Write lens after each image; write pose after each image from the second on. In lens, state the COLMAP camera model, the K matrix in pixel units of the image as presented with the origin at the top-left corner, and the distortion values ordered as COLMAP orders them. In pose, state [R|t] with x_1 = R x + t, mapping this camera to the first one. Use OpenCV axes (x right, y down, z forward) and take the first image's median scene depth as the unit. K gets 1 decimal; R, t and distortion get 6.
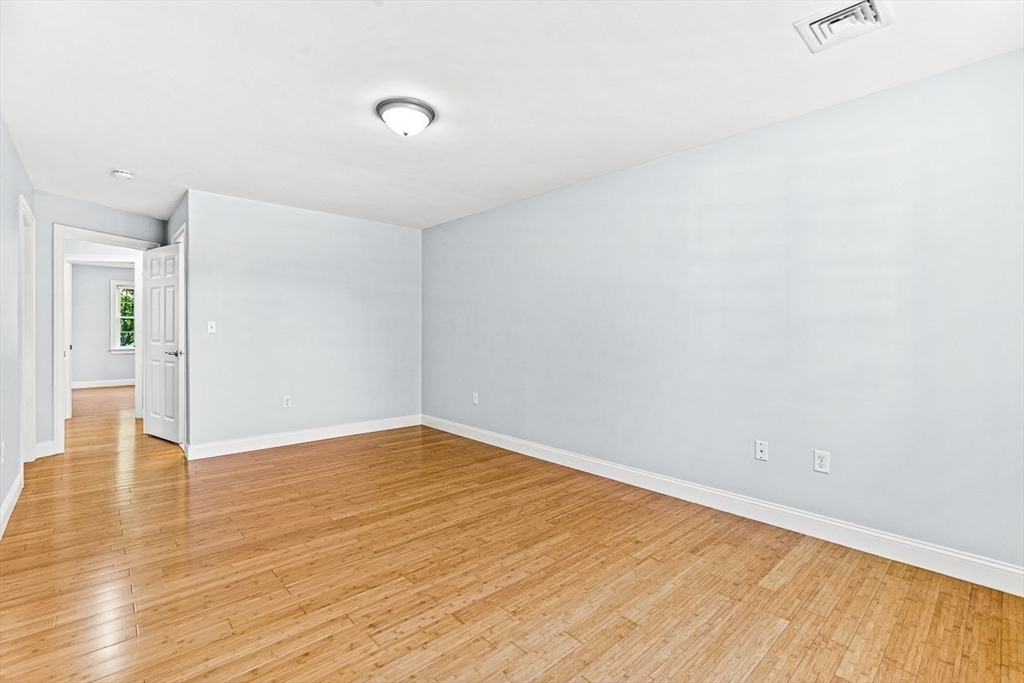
lens RADIAL K [[452.4, 0, 511.1], [0, 452.4, 338.1], [0, 0, 1]] dist [-0.002287, 0.000129]
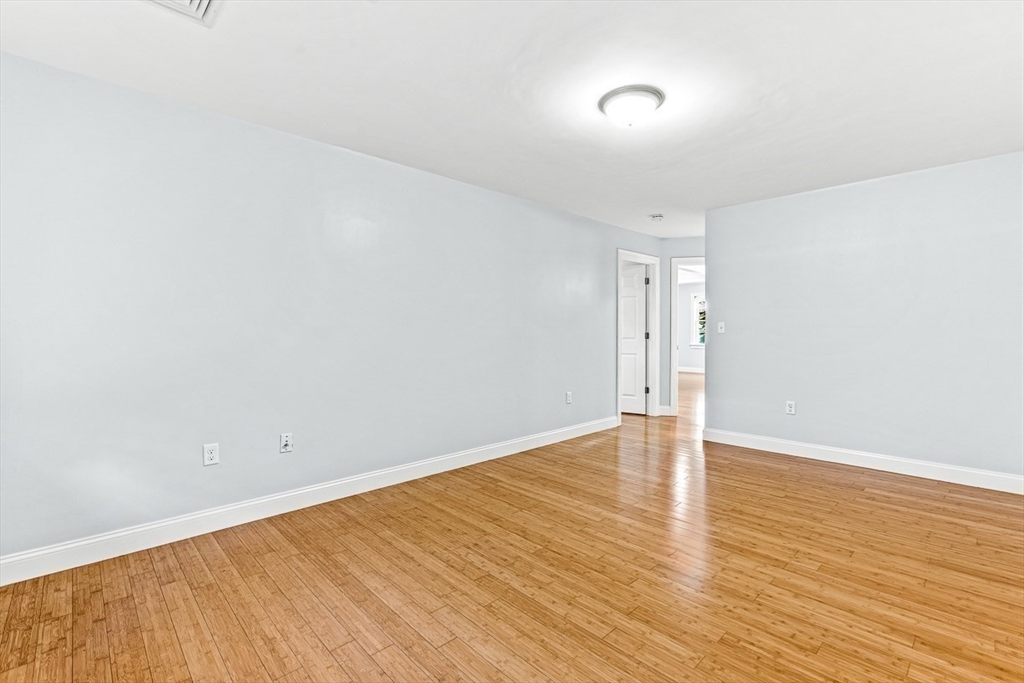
lens RADIAL K [[452.4, 0, 511.6], [0, 452.4, 334.8], [0, 0, 1]] dist [-0.002287, 0.000129]
pose [[0.037156, 0.004751, -0.999298, 0.671211], [-0.013417, 0.999901, 0.004255, -0.006801], [0.999219, 0.013250, 0.037216, 0.657101]]
